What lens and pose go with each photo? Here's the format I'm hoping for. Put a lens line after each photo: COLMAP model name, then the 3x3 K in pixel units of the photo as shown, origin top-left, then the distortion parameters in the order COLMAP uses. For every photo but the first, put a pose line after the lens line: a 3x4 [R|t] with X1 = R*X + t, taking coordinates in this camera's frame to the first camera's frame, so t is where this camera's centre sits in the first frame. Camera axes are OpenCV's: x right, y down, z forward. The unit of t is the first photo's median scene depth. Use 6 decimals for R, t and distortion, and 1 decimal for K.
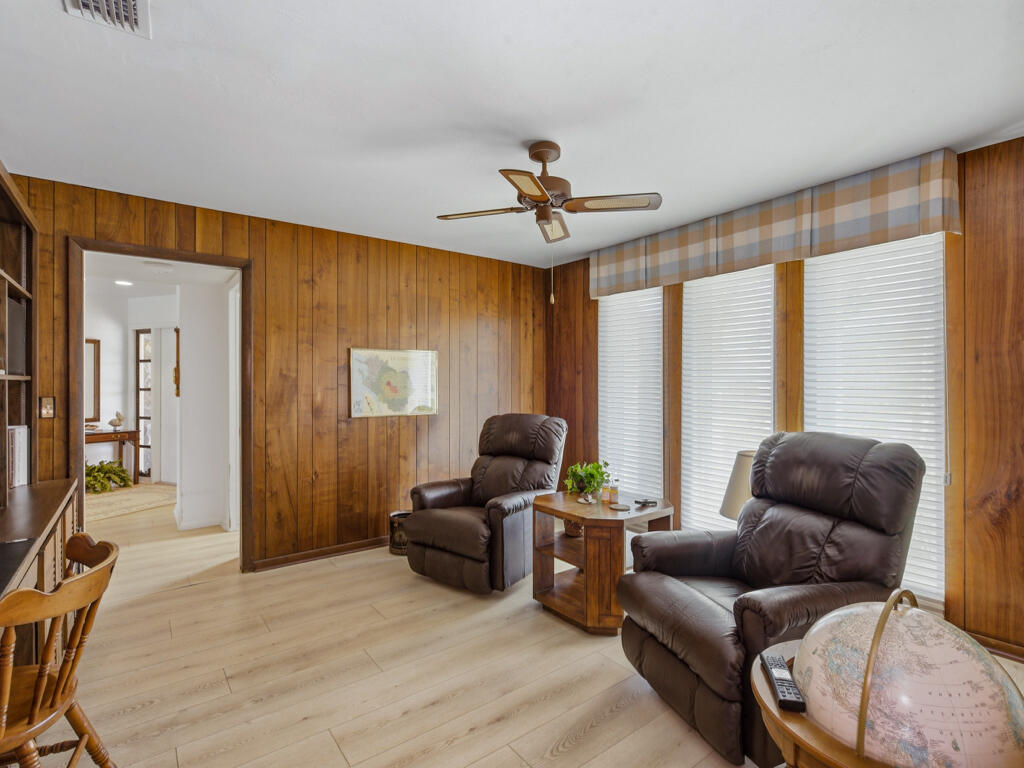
lens RADIAL K [[504.7, 0, 512.0], [0, 504.7, 384.0], [0, 0, 1]] dist [0.001212, 0.000473]
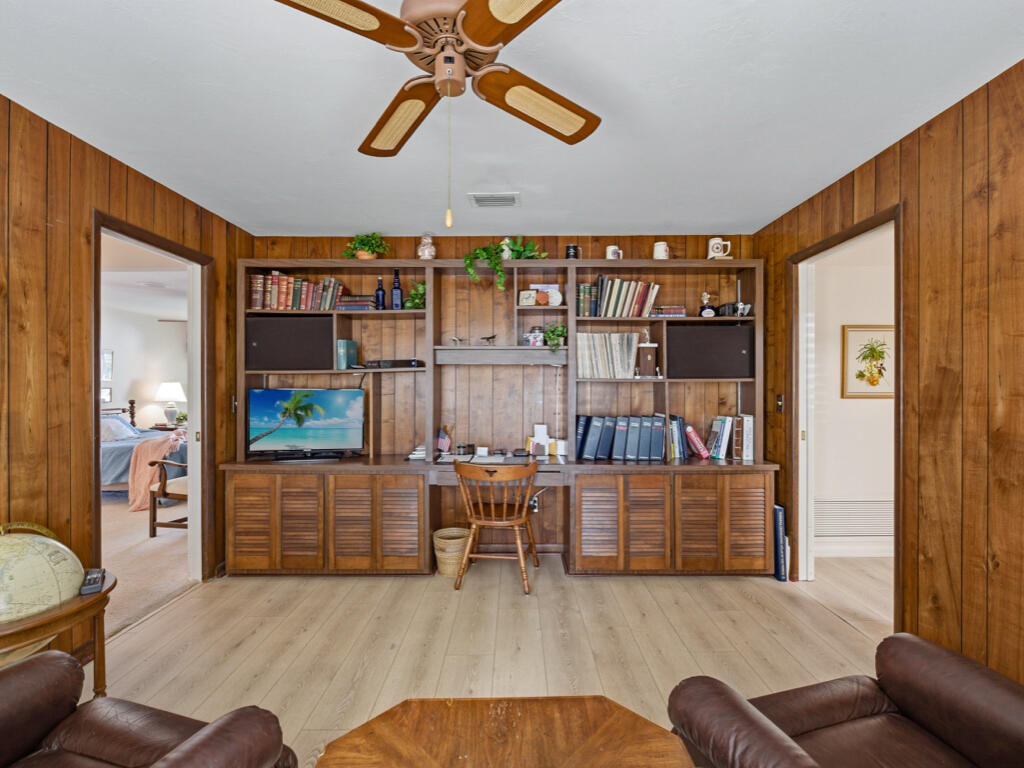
lens RADIAL K [[504.7, 0, 512.0], [0, 504.7, 384.0], [0, 0, 1]] dist [0.001212, 0.000473]
pose [[-0.613047, -0.009192, -0.789993, 0.330271], [-0.008121, 0.999953, -0.005333, 0.007493], [0.790005, 0.003146, -0.613093, 0.961255]]
